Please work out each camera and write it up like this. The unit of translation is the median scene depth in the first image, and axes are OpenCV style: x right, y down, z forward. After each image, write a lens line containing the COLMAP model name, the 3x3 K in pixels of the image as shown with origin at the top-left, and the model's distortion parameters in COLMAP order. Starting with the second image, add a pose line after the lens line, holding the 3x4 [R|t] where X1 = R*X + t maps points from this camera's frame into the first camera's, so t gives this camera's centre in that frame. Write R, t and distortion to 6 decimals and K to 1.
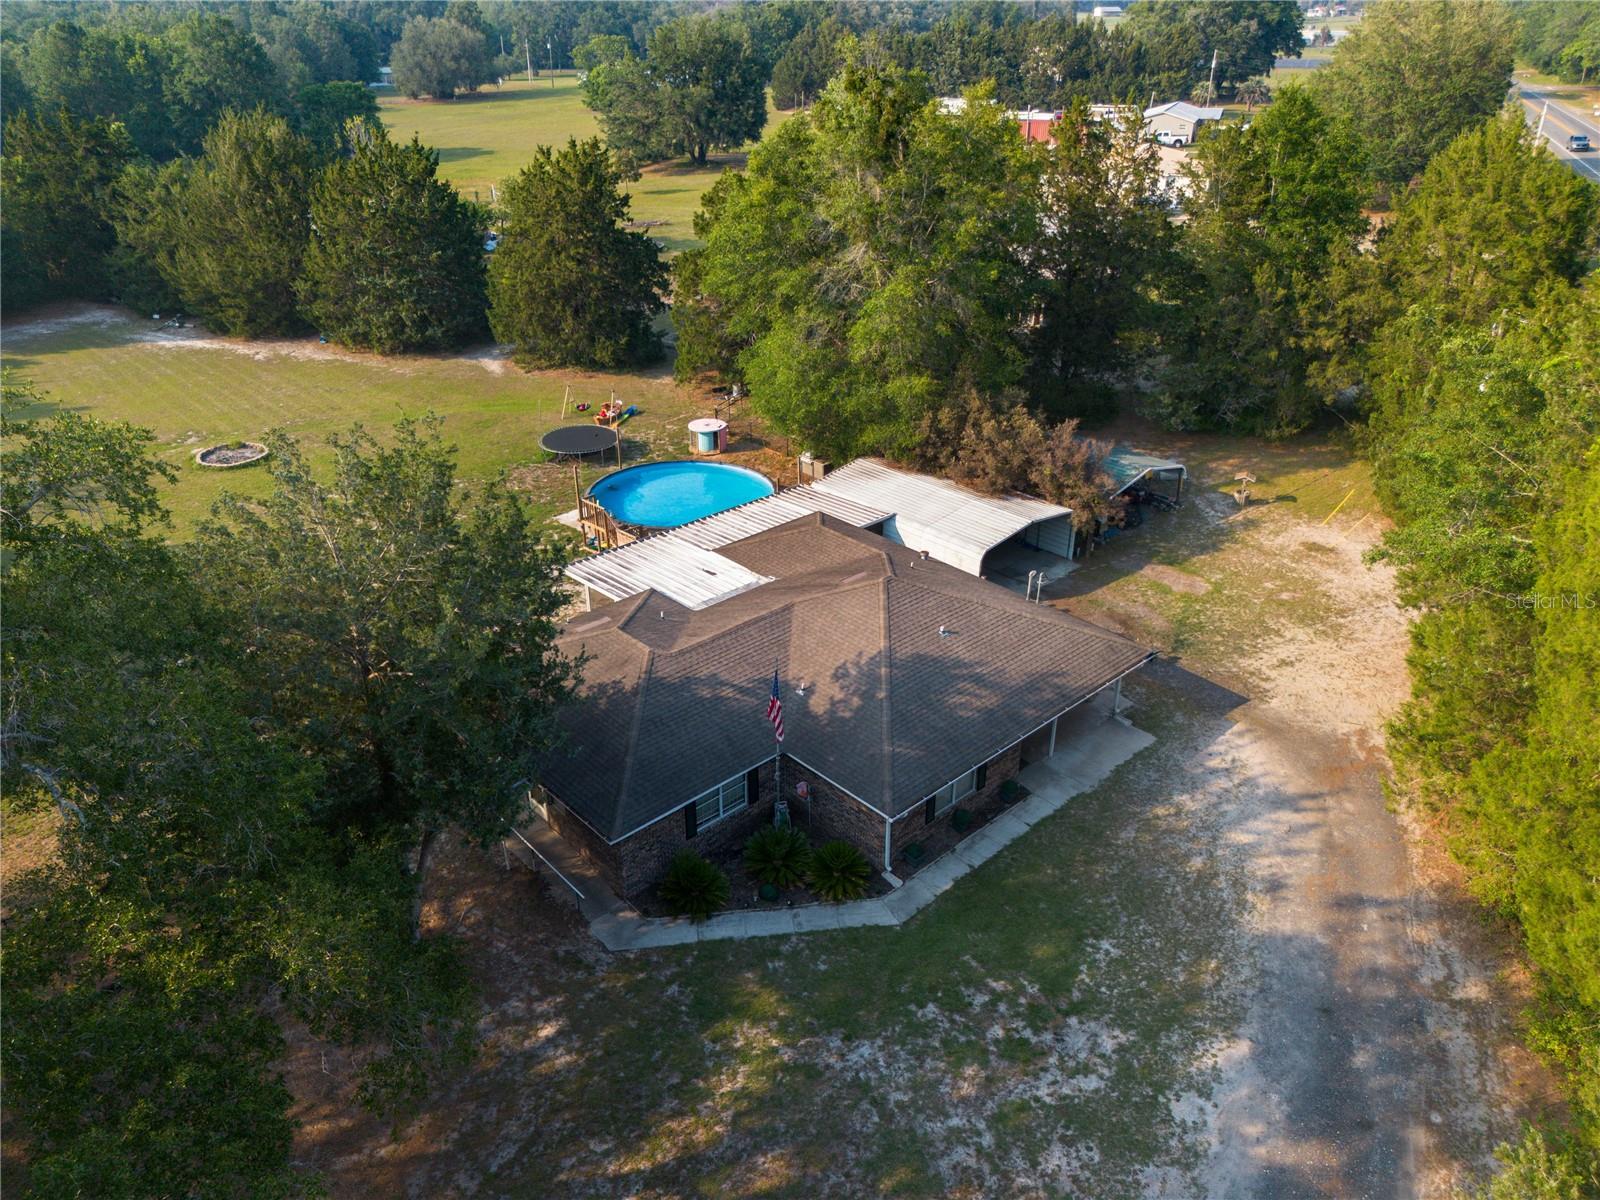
lens RADIAL K [[1130.9, 0, 795.5], [0, 1130.9, 601.9], [0, 0, 1]] dist [0.031650, -0.014401]
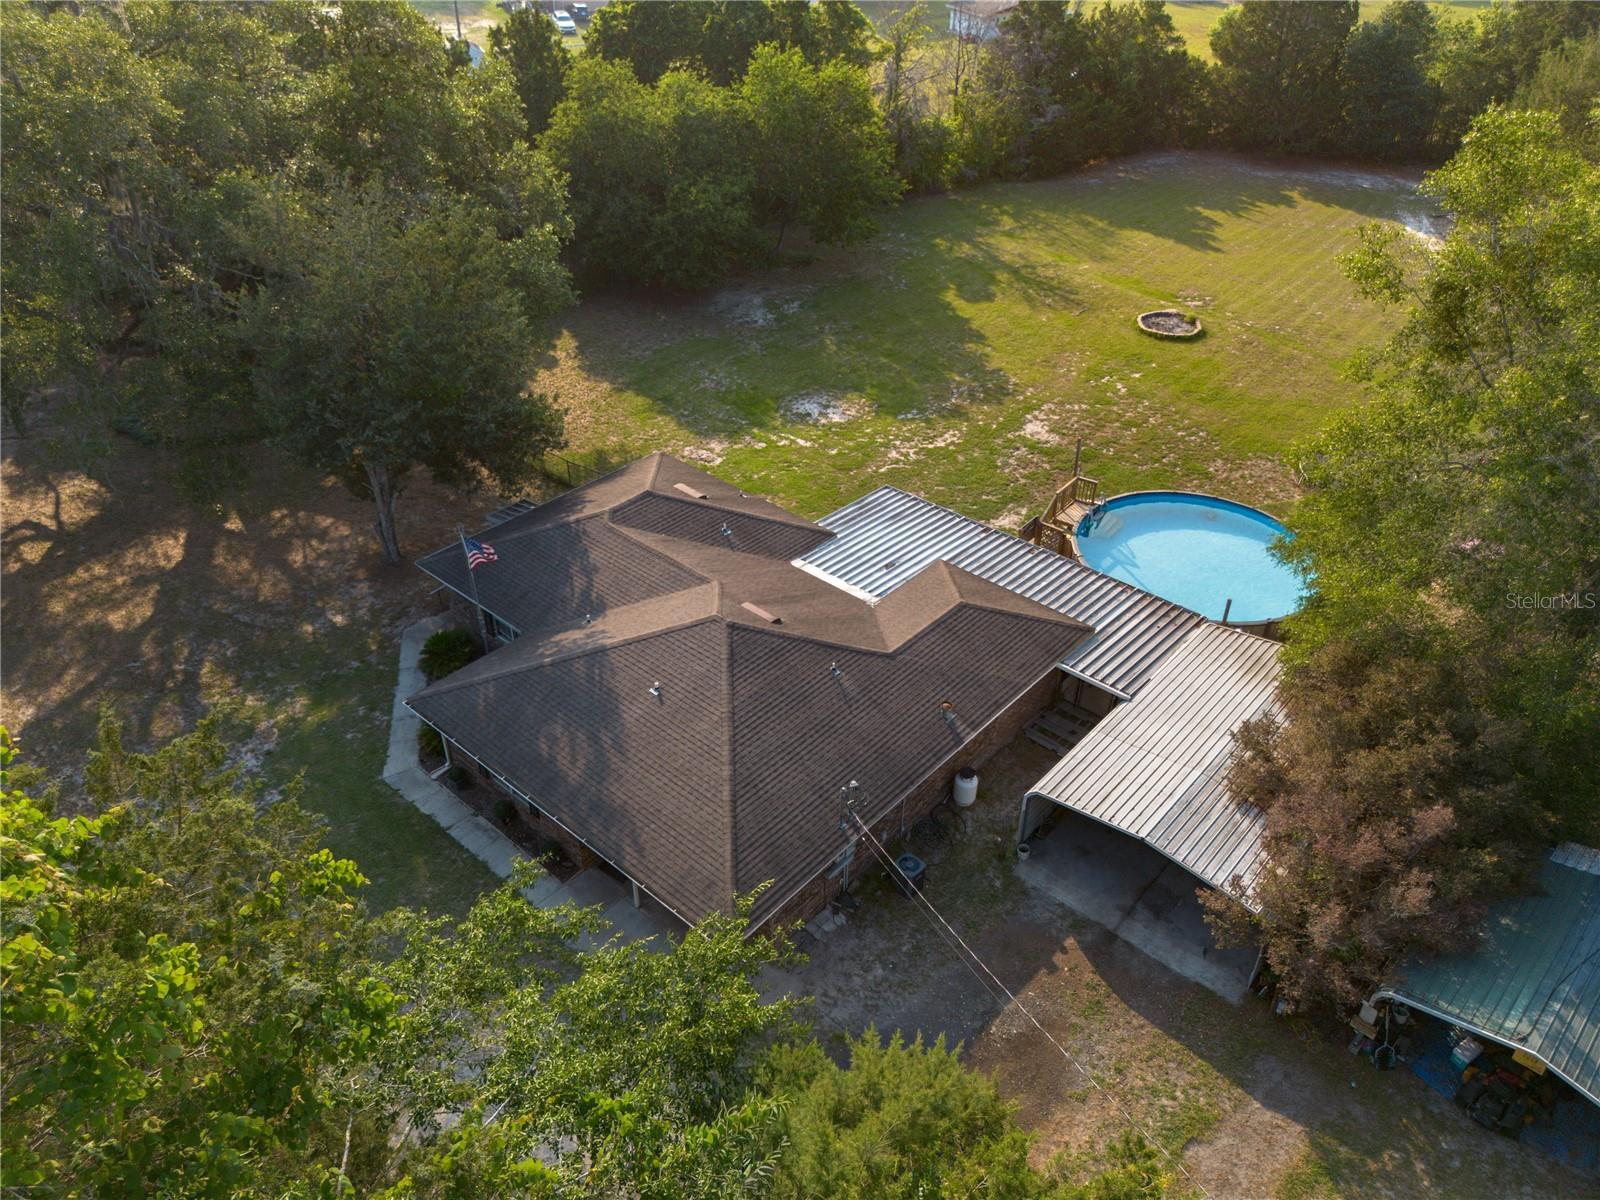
lens RADIAL K [[1130.9, 0, 785.5], [0, 1130.9, 602.8], [0, 0, 1]] dist [0.031650, -0.014401]
pose [[0.085559, 0.568855, -0.817975, 0.599276], [-0.459724, 0.750905, 0.474126, -0.353346], [0.883931, 0.335477, 0.325763, 0.594120]]
